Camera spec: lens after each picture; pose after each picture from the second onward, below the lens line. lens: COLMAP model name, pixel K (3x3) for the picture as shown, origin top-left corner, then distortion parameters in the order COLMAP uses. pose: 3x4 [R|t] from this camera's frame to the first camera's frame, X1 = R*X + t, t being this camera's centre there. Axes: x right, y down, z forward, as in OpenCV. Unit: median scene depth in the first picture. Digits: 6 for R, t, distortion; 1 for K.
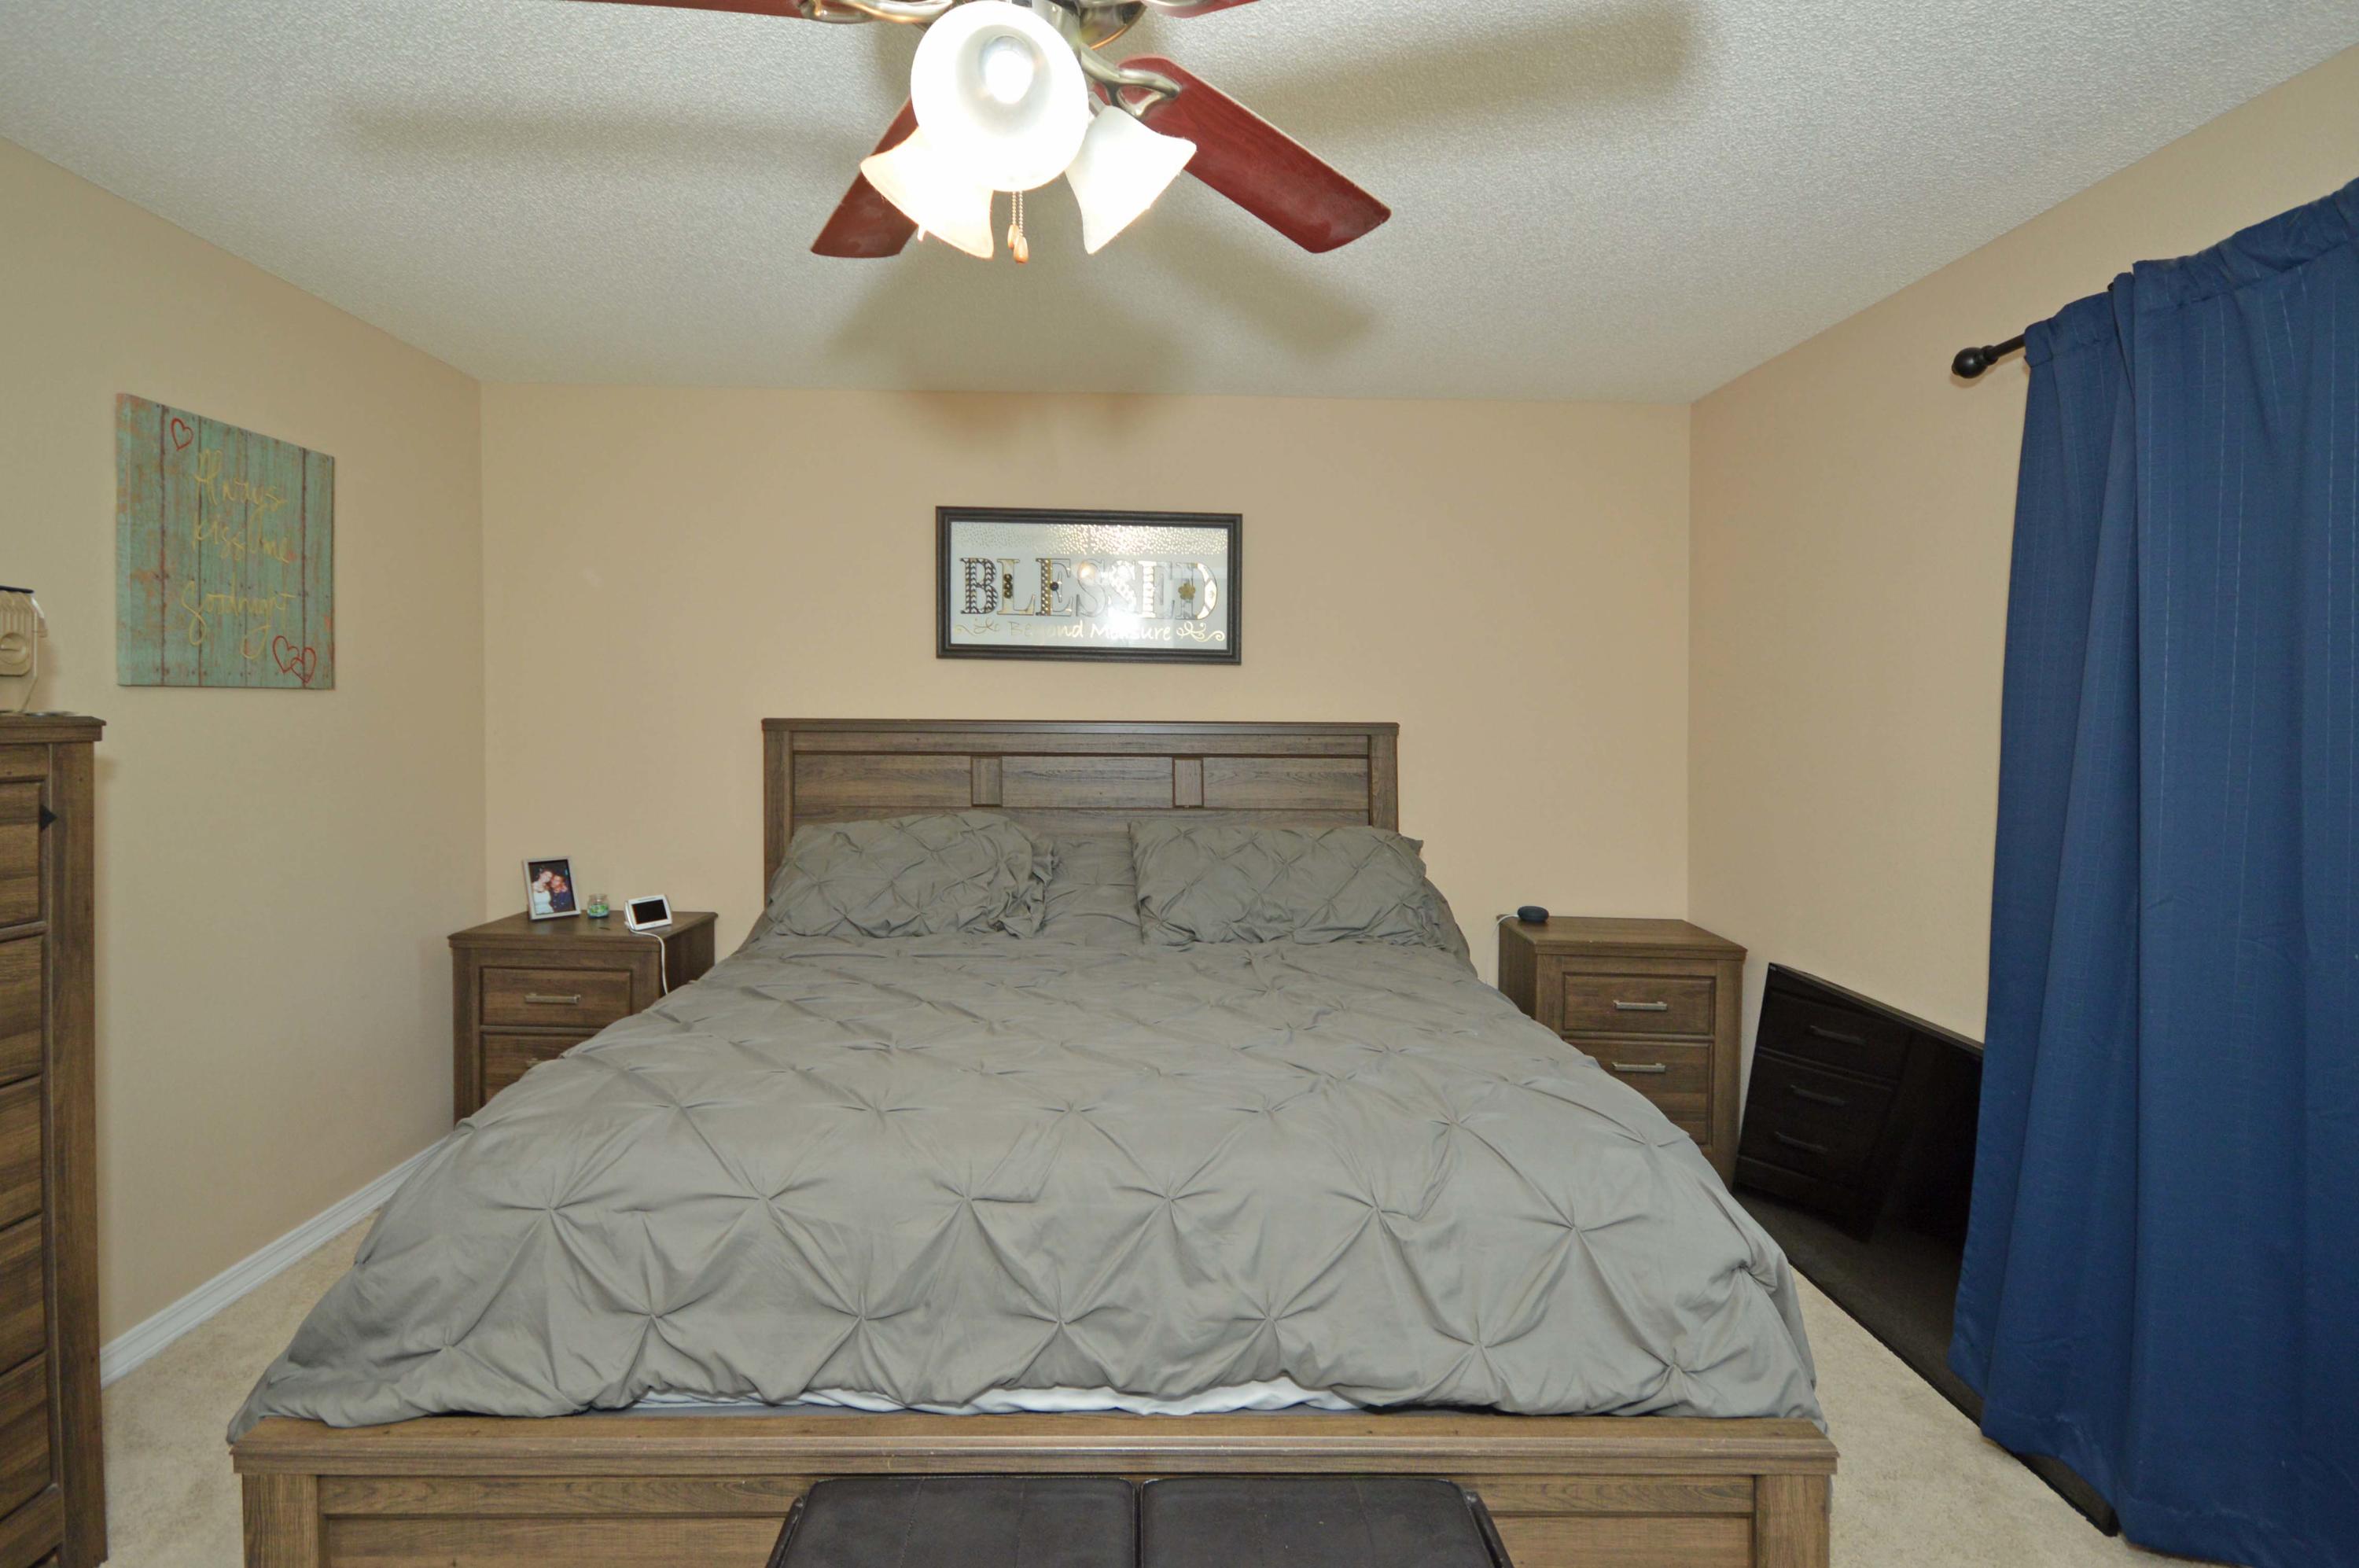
lens RADIAL K [[1112.6, 0, 1181.7], [0, 1112.6, 788.9], [0, 0, 1]] dist [0.005322, -0.005400]
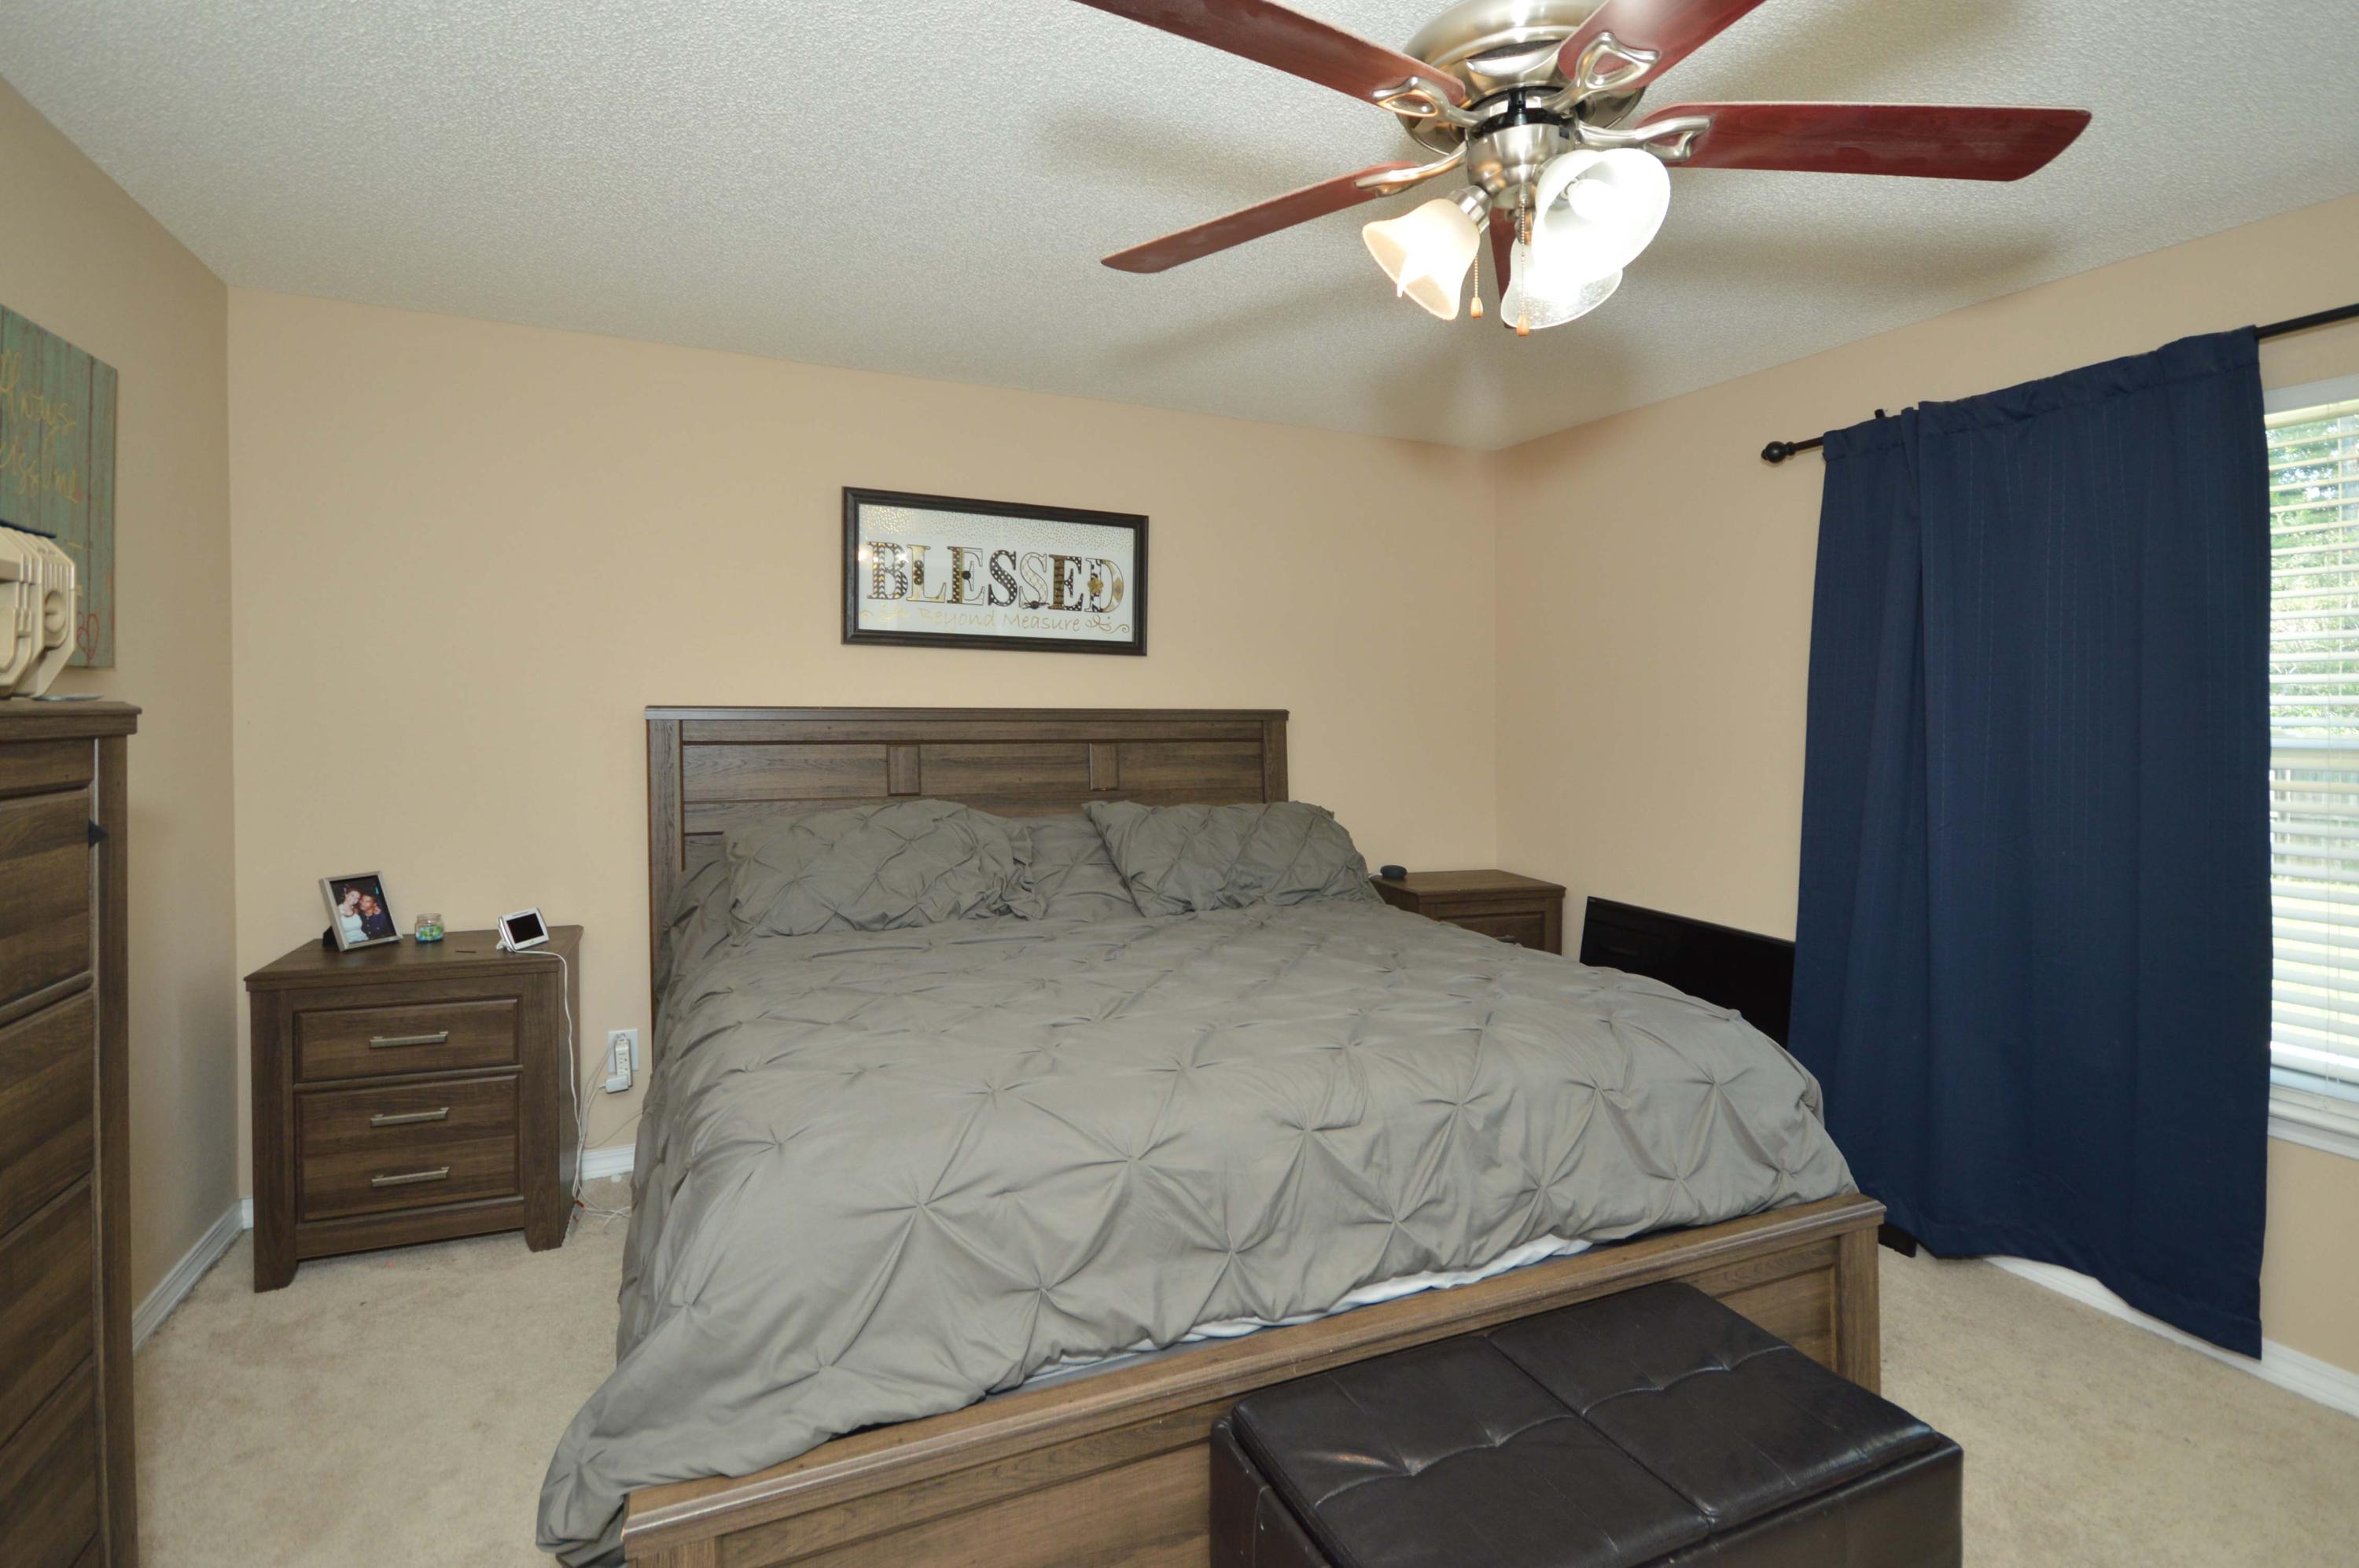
lens RADIAL K [[1112.6, 0, 1154.4], [0, 1112.6, 773.7], [0, 0, 1]] dist [0.005322, -0.005400]
pose [[0.923102, -0.023217, 0.383854, -0.581063], [0.024710, 0.999694, 0.001042, 0.001337], [-0.383760, 0.008523, 0.923393, 0.010834]]
